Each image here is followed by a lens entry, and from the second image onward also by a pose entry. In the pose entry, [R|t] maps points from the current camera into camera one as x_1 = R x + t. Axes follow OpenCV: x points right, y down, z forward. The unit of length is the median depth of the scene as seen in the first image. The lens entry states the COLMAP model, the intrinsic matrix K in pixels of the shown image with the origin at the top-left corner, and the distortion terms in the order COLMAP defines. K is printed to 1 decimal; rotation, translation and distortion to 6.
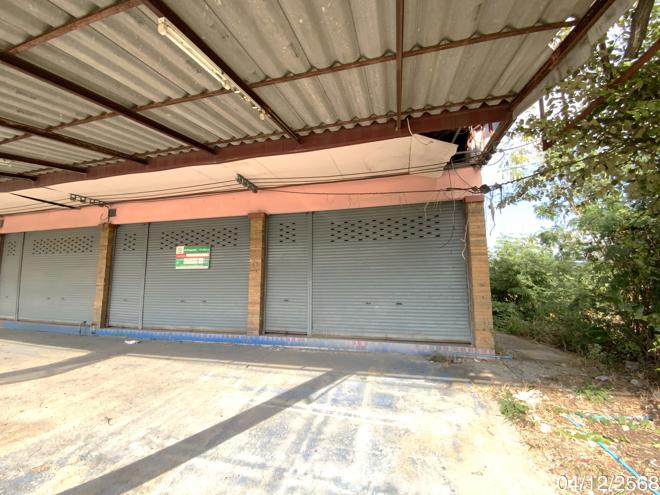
lens RADIAL K [[273.5, 0, 327.4], [0, 273.5, 242.7], [0, 0, 1]] dist [0.013649, 0.000214]
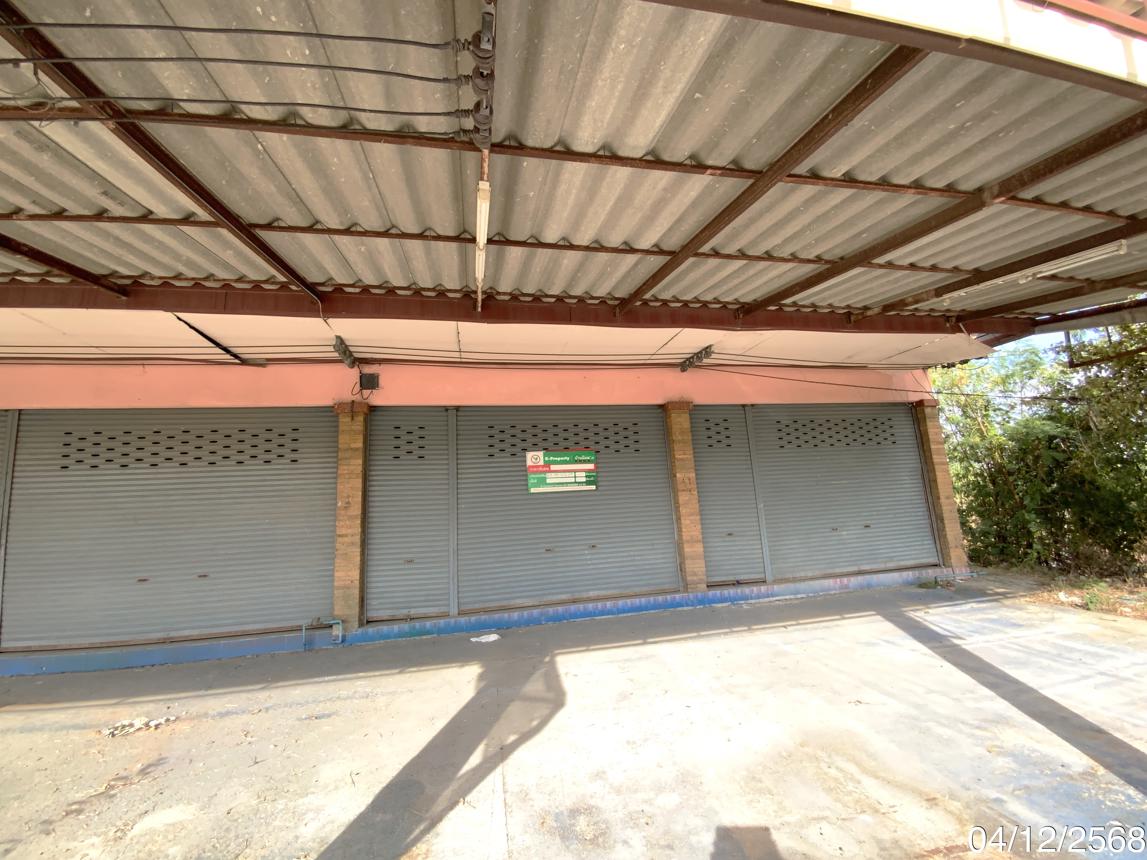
lens RADIAL K [[453.0, 0, 573.5], [0, 453.0, 430.0], [0, 0, 1]] dist [0.028141, -0.024056]
pose [[0.894430, 0.038862, 0.445516, -1.114558], [-0.004999, 0.997024, -0.076935, 0.050259], [-0.447180, 0.066586, 0.891962, 0.176807]]
